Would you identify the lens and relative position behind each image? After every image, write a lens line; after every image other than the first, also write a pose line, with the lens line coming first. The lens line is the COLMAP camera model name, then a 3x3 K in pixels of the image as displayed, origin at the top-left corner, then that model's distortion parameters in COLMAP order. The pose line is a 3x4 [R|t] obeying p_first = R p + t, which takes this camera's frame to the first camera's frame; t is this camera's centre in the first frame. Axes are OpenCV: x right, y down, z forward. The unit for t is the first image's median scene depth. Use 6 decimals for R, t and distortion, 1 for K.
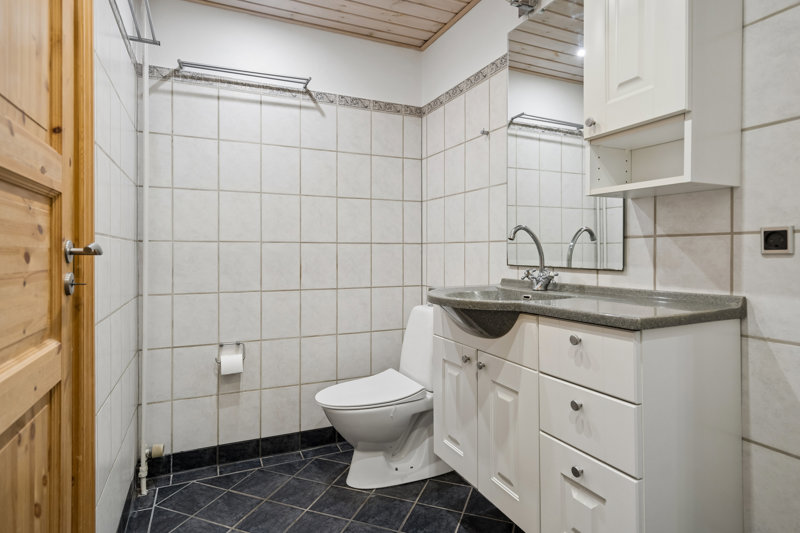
lens RADIAL K [[452.3, 0, 400.2], [0, 452.3, 260.4], [0, 0, 1]] dist [0.004072, -0.000288]
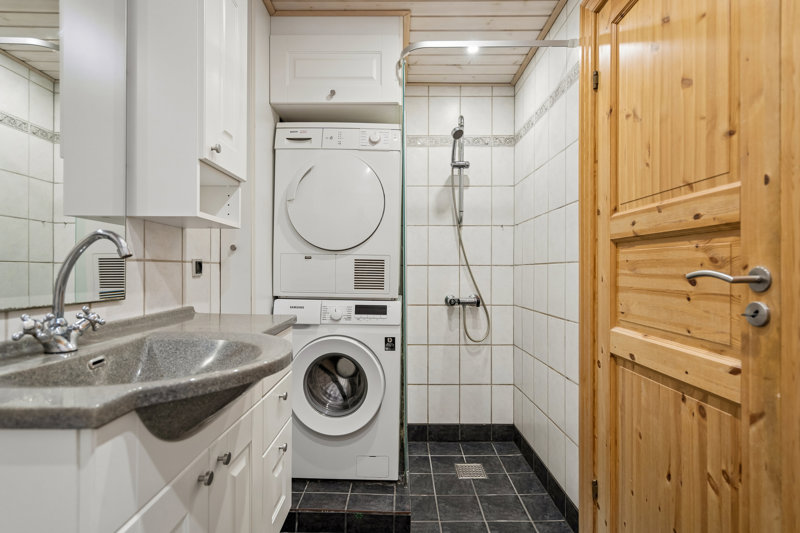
lens RADIAL K [[390.0, 0, 398.8], [0, 390.0, 266.4], [0, 0, 1]] dist [0.000175, 0.000013]
pose [[-0.911729, 0.001056, 0.410792, -0.296665], [0.005464, 0.999939, 0.009556, -0.045799], [-0.410757, 0.010957, -0.911679, 1.563465]]
